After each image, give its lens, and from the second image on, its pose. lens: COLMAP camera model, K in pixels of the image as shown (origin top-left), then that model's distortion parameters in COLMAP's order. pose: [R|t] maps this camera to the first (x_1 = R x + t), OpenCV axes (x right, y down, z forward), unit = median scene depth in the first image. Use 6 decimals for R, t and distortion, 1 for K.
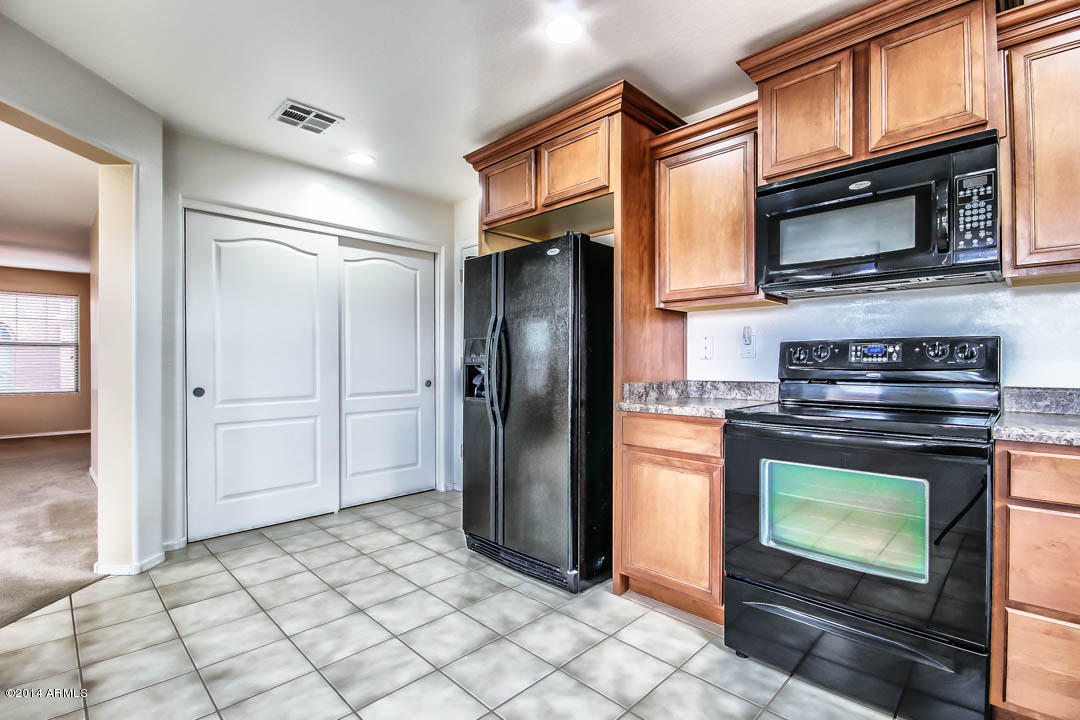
lens RADIAL K [[500.0, 0, 539.2], [0, 500.0, 363.1], [0, 0, 1]] dist [-0.002056, -0.000016]
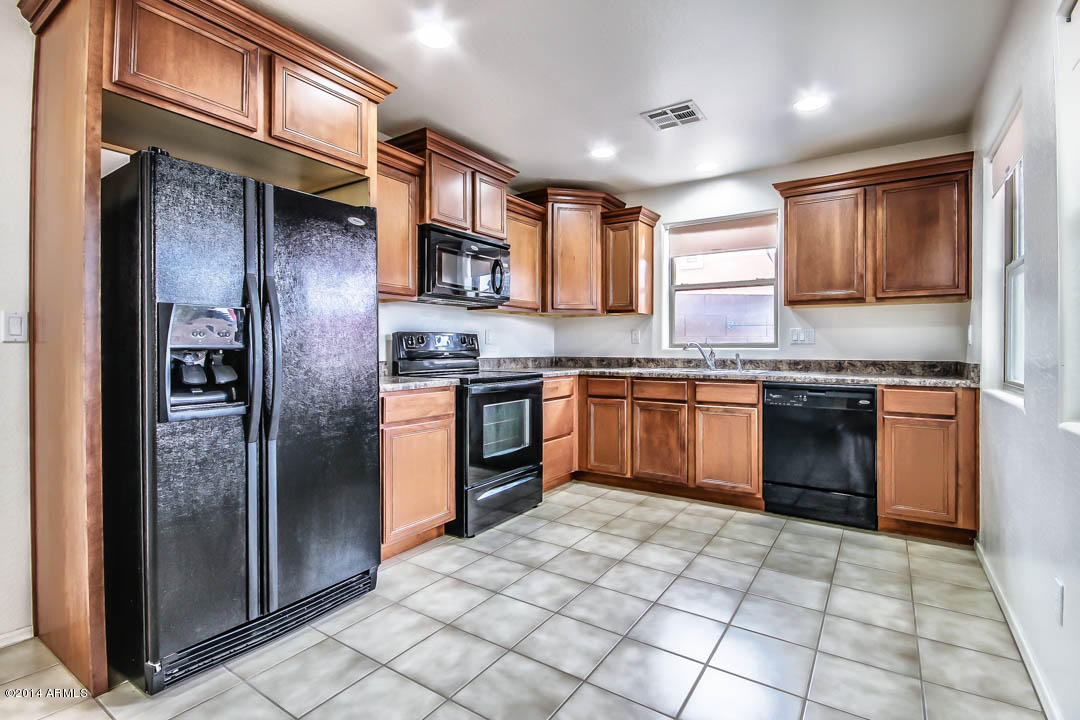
lens RADIAL K [[505.9, 0, 549.2], [0, 505.9, 349.9], [0, 0, 1]] dist [-0.010823, -0.001704]
pose [[-0.201425, -0.005086, 0.979491, -1.110121], [0.004278, 0.999972, 0.006072, 0.001024], [-0.979495, 0.005414, -0.201397, 1.026323]]
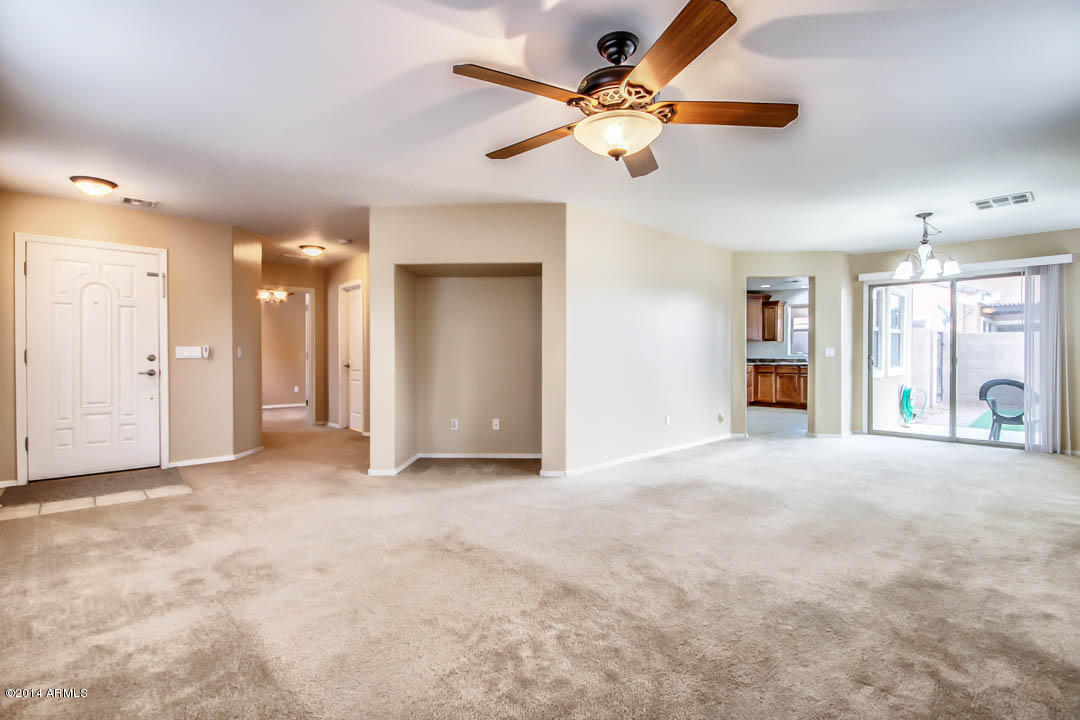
lens RADIAL K [[505.9, 0, 541.0], [0, 505.9, 356.1], [0, 0, 1]] dist [-0.010823, -0.001704]
pose [[0.034292, -0.012389, 0.999335, -4.821547], [0.007125, 0.999901, 0.012152, -0.064846], [-0.999386, 0.006703, 0.034377, 2.680303]]
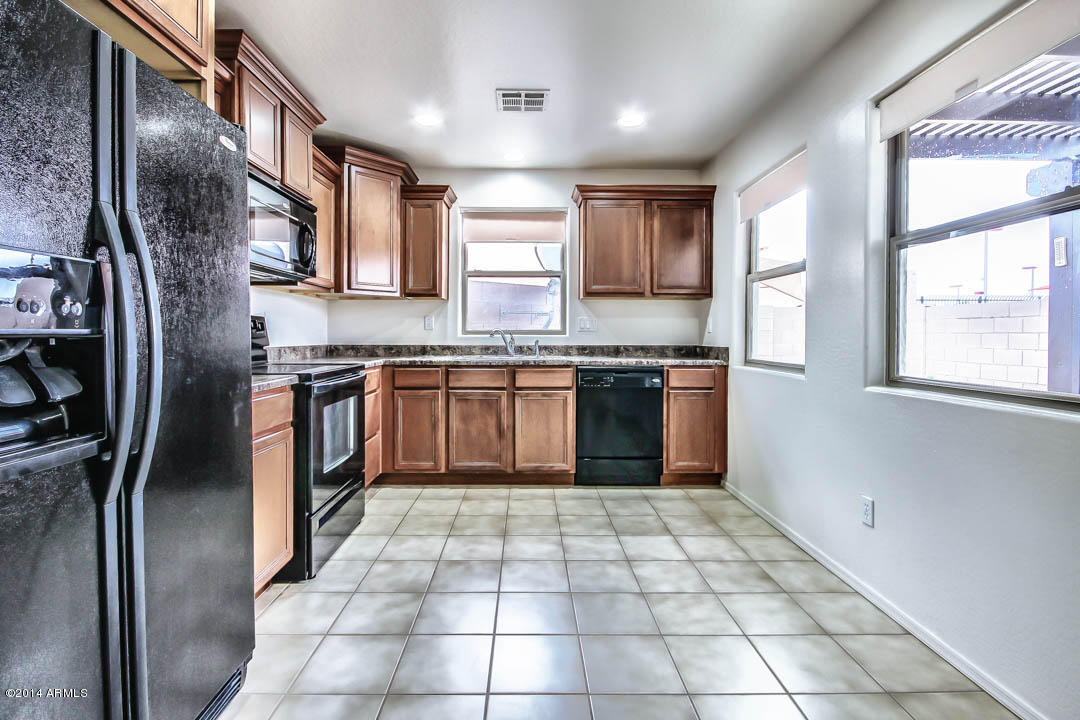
lens RADIAL K [[505.9, 0, 541.4], [0, 505.9, 342.7], [0, 0, 1]] dist [-0.010823, -0.001704]
pose [[-0.710154, -0.013243, 0.703921, -0.792727], [0.000892, 0.999805, 0.019709, -0.000944], [-0.704045, 0.014625, -0.710004, 1.397371]]
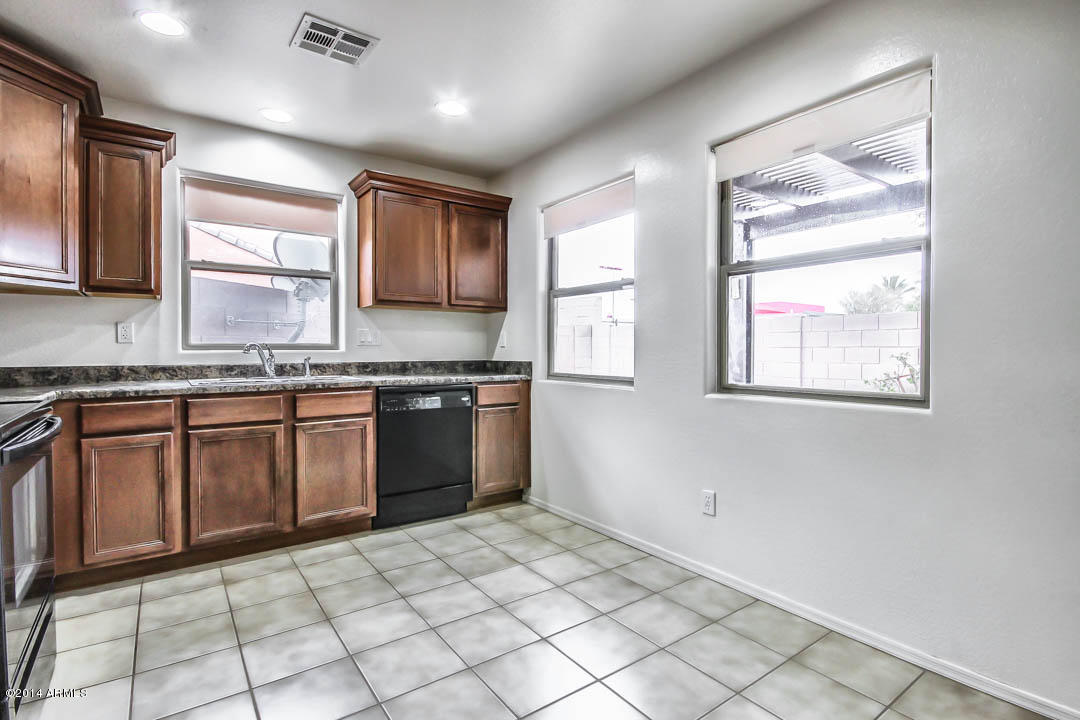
lens RADIAL K [[505.9, 0, 565.2], [0, 505.9, 359.9], [0, 0, 1]] dist [-0.010823, -0.001704]
pose [[-0.987720, -0.003426, 0.156198, -0.371681], [0.000629, 0.999664, 0.025907, -0.001591], [-0.156234, 0.025687, -0.987386, 1.418181]]
